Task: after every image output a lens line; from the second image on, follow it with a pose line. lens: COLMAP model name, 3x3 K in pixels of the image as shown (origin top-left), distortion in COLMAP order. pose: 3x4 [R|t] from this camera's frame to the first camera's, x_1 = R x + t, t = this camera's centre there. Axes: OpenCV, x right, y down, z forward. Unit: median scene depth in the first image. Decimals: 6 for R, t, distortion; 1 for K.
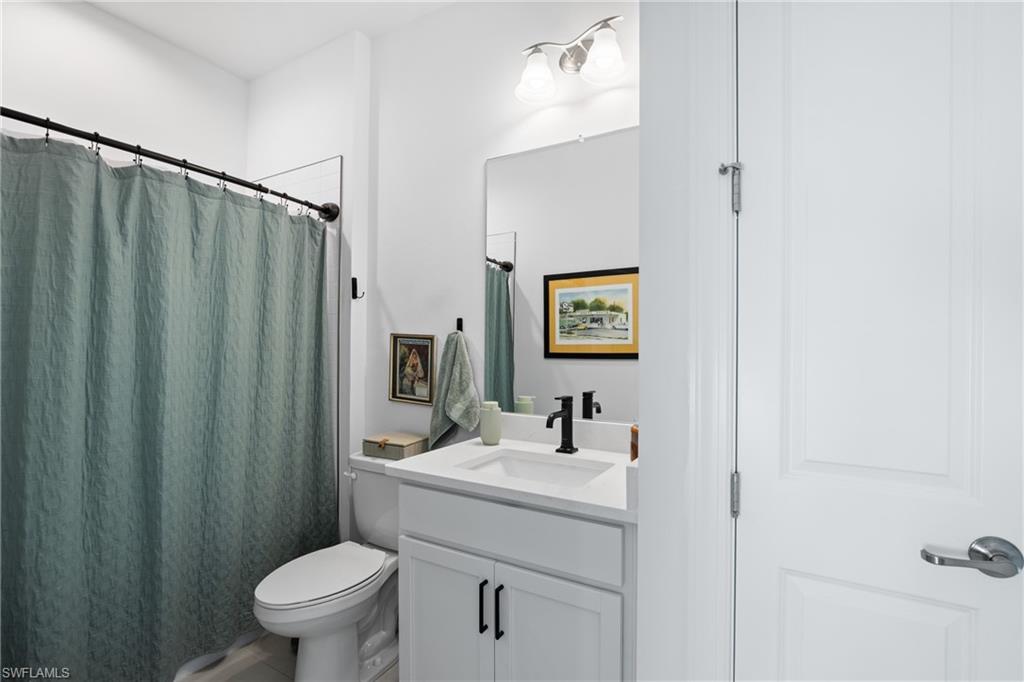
lens RADIAL K [[475.6, 0, 513.5], [0, 475.6, 344.7], [0, 0, 1]] dist [-0.001877, 0.001730]
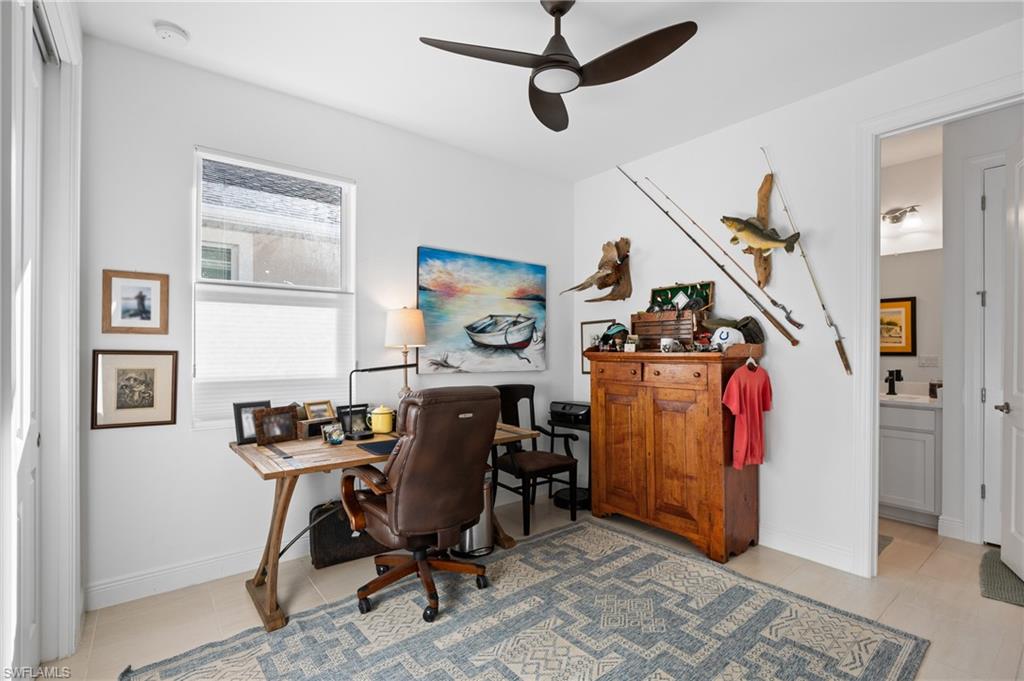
lens RADIAL K [[475.6, 0, 512.2], [0, 475.6, 341.8], [0, 0, 1]] dist [-0.001877, 0.001730]
pose [[0.935529, -0.003956, -0.353227, -0.816668], [0.003933, 0.999992, -0.000784, -0.038242], [0.353227, -0.000655, 0.935537, -1.858068]]
